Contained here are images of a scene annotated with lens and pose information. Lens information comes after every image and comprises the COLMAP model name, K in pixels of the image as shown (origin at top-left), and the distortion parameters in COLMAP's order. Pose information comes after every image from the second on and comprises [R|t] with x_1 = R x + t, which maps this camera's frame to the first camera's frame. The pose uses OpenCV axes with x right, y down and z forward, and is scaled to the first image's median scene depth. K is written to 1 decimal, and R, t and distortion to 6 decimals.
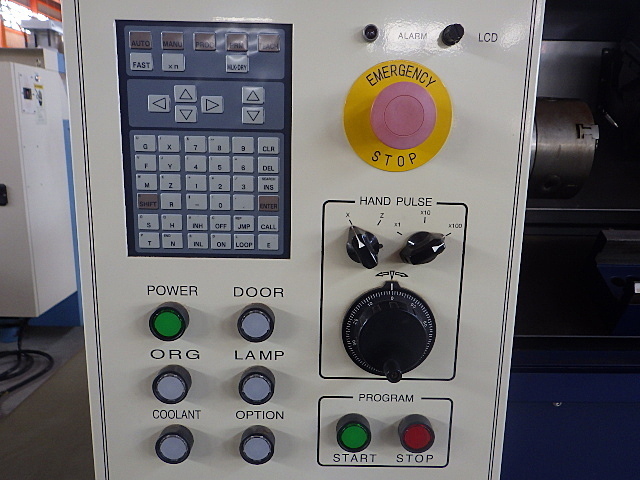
lens RADIAL K [[531.2, 0, 320.0], [0, 531.2, 240.0], [0, 0, 1]] dist [-0.005391, -0.003207]
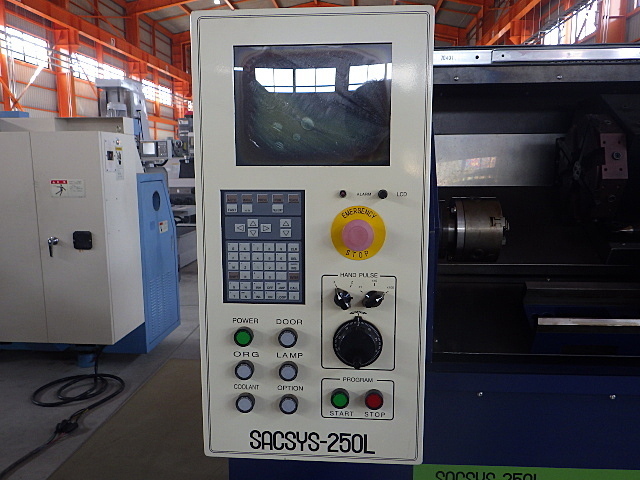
lens RADIAL K [[531.2, 0, 320.0], [0, 531.2, 240.0], [0, 0, 1]] dist [-0.005391, -0.003207]
pose [[0.995917, -0.008160, -0.089902, 0.172294], [0.002666, 0.998130, -0.061069, -0.080453], [0.090232, 0.060580, 0.994077, -0.928408]]
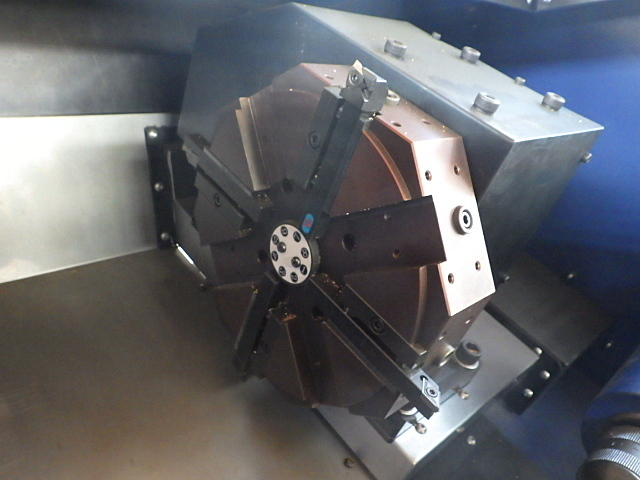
lens RADIAL K [[531.2, 0, 320.0], [0, 531.2, 240.0], [0, 0, 1]] dist [-0.005391, -0.003207]
pose [[0.704382, -0.202911, 0.680201, 0.748615], [0.185749, 0.977570, 0.099268, -0.731904], [-0.685087, 0.056424, 0.726273, 1.372669]]
